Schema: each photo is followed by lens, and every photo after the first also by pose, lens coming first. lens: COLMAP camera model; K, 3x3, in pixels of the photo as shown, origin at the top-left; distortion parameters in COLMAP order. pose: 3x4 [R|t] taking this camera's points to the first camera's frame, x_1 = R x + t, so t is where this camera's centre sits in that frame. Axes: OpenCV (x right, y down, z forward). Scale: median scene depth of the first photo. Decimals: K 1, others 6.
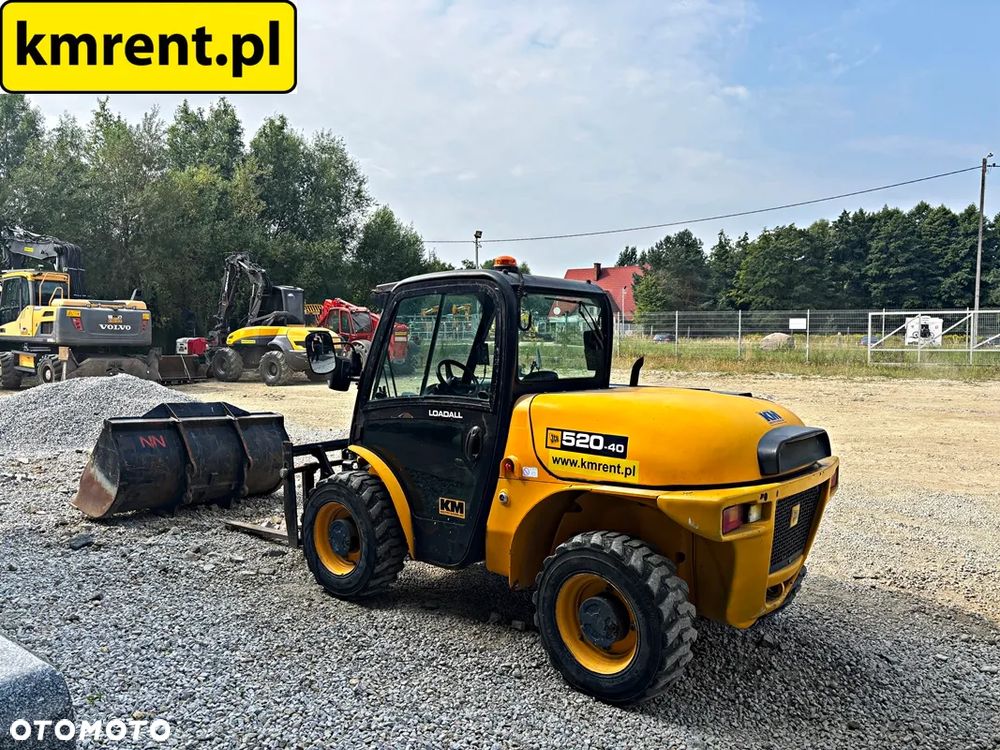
lens RADIAL K [[766.3, 0, 497.9], [0, 766.3, 361.8], [0, 0, 1]] dist [0.049008, -0.054102]
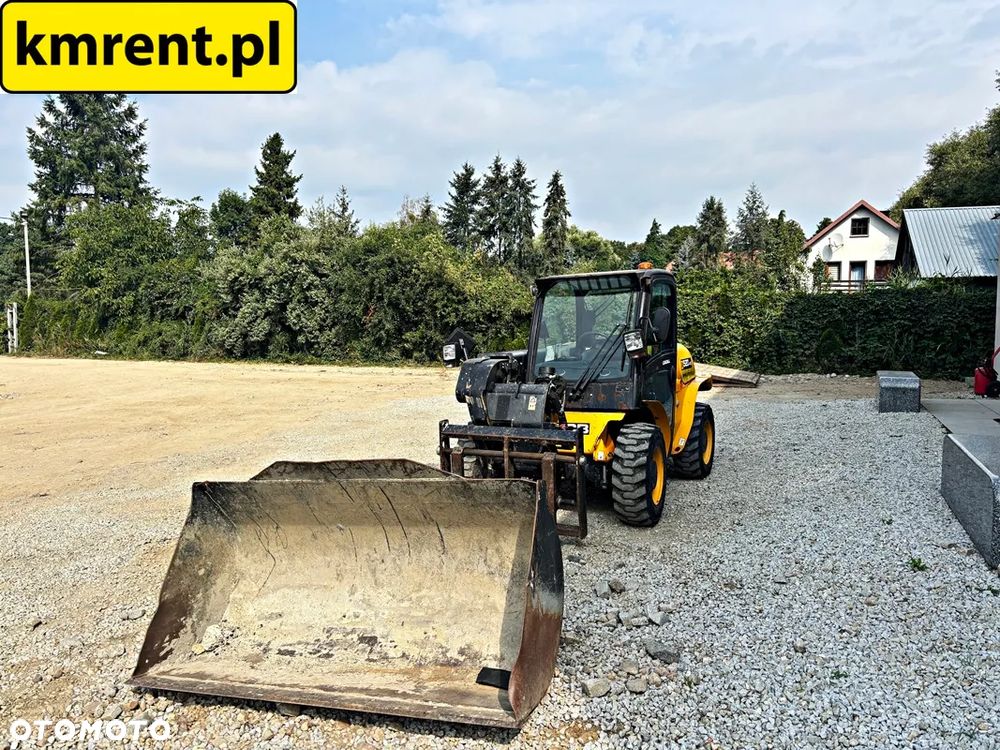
lens RADIAL K [[758.9, 0, 506.6], [0, 758.9, 377.0], [0, 0, 1]] dist [0.053314, -0.066244]
pose [[-0.279422, -0.069224, 0.957670, -0.270823], [0.055648, 0.994554, 0.088127, -0.010309], [-0.958554, 0.077917, -0.274048, 0.323356]]
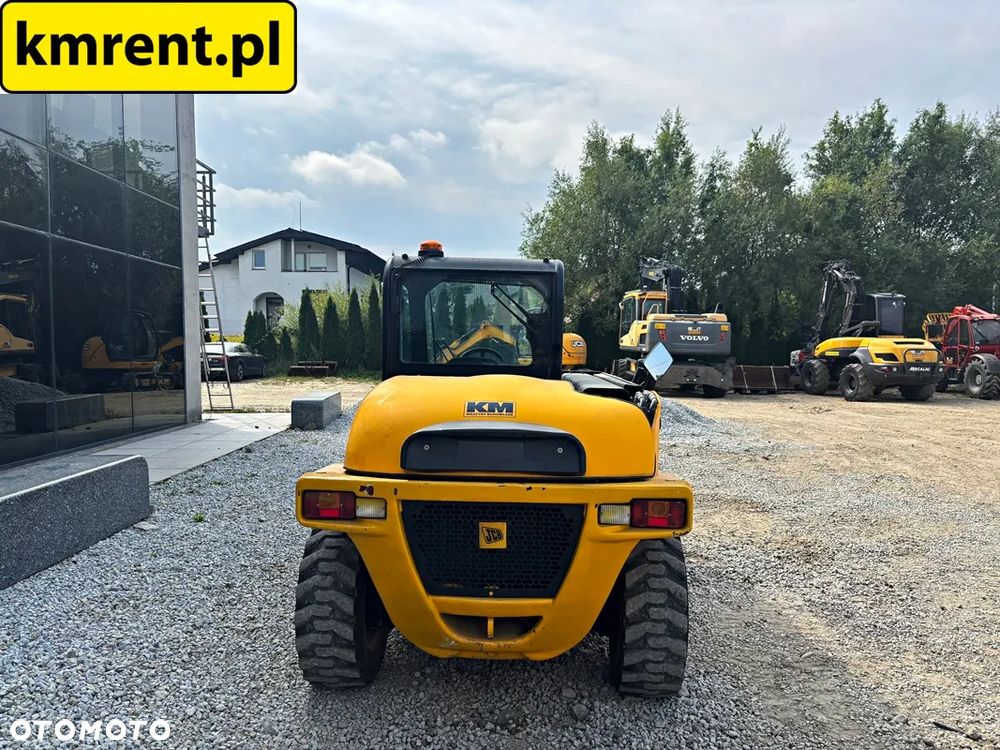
lens RADIAL K [[760.2, 0, 498.0], [0, 760.2, 375.1], [0, 0, 1]] dist [0.047166, -0.046965]
pose [[0.625691, 0.034421, -0.779311, 0.157972], [-0.038621, 0.999168, 0.013123, 0.004180], [0.779114, 0.021887, 0.626500, 0.082945]]
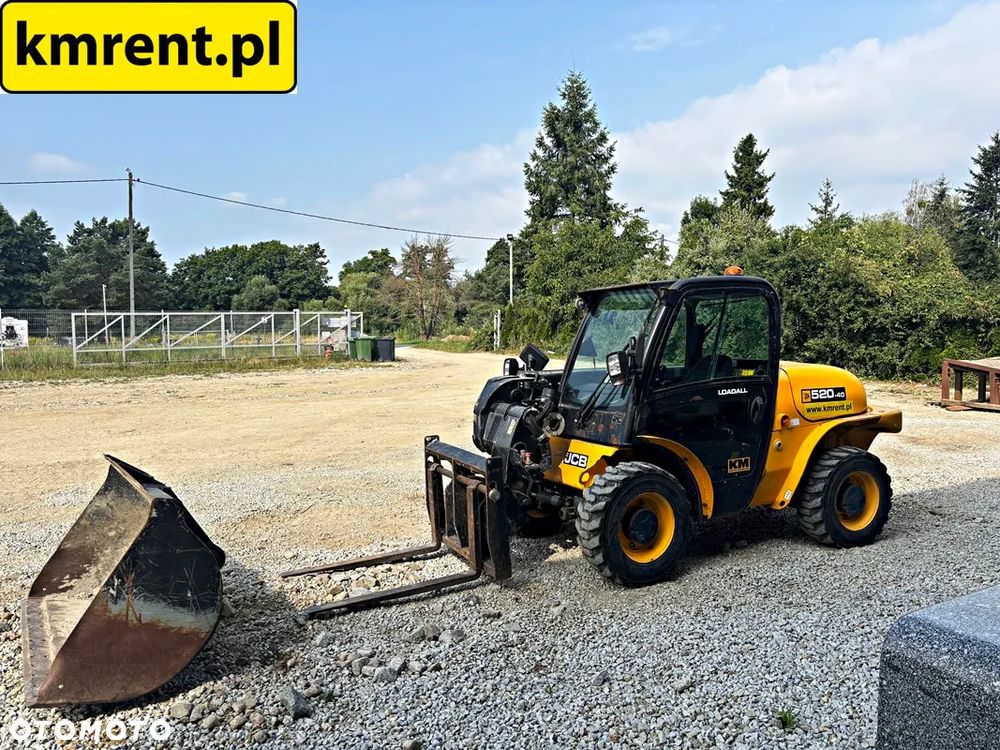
lens RADIAL K [[760.2, 0, 498.0], [0, 760.2, 375.1], [0, 0, 1]] dist [0.047166, -0.046965]
pose [[0.376363, -0.062263, 0.924378, -0.251762], [0.048471, 0.997696, 0.047466, -0.006525], [-0.925204, 0.026941, 0.378514, 0.164586]]
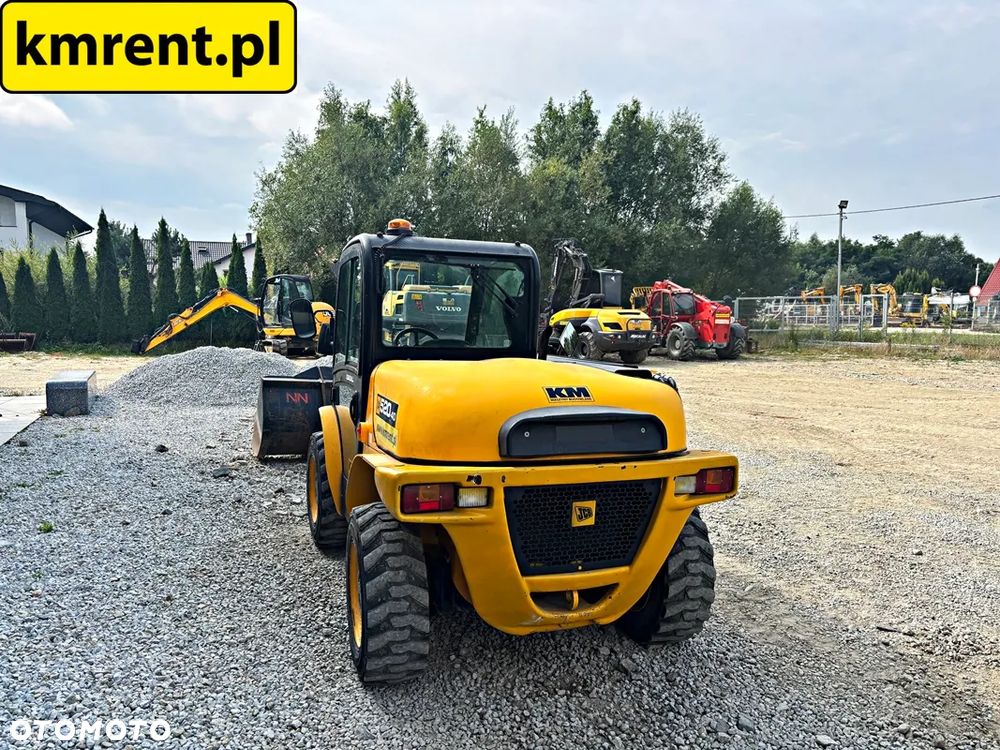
lens RADIAL K [[763.4, 0, 488.7], [0, 763.4, 375.6], [0, 0, 1]] dist [0.054239, -0.063477]
pose [[0.864432, 0.045427, -0.500694, 0.112423], [-0.026887, 0.998661, 0.044187, 0.002786], [0.502031, -0.024734, 0.864496, 0.038828]]
